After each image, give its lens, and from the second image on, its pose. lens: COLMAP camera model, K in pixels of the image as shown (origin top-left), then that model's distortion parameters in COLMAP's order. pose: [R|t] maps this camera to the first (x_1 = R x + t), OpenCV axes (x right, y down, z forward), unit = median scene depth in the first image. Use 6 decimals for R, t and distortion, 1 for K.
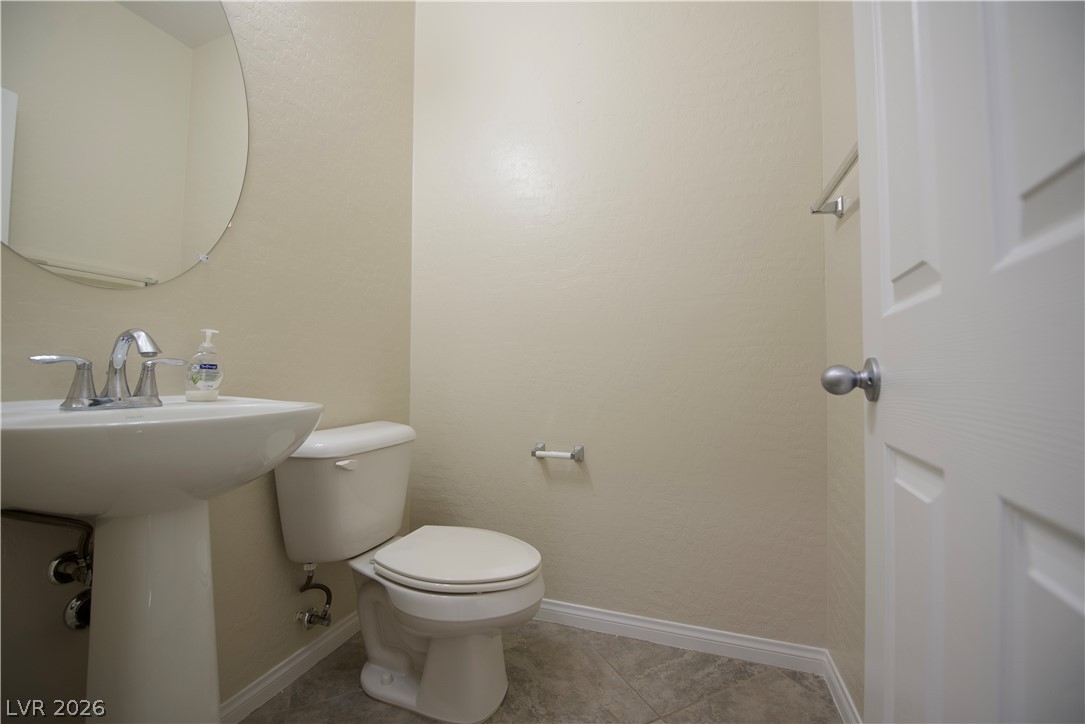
lens RADIAL K [[434.9, 0, 539.8], [0, 434.9, 352.6], [0, 0, 1]] dist [-0.014676, -0.002343]
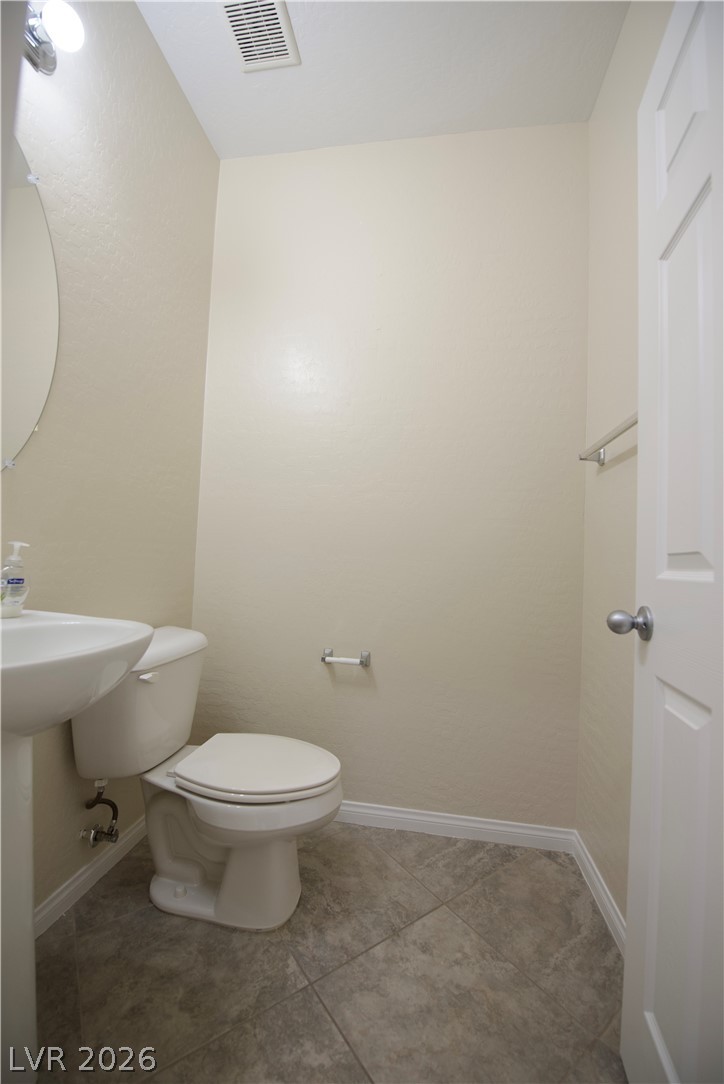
lens RADIAL K [[434.5, 0, 364.3], [0, 434.5, 533.6], [0, 0, 1]] dist [-0.014676, -0.002343]
pose [[0.983074, 0.046992, 0.177077, -0.151054], [-0.045105, 0.998875, -0.014666, -0.076883], [-0.177567, 0.006431, 0.984088, -0.060608]]
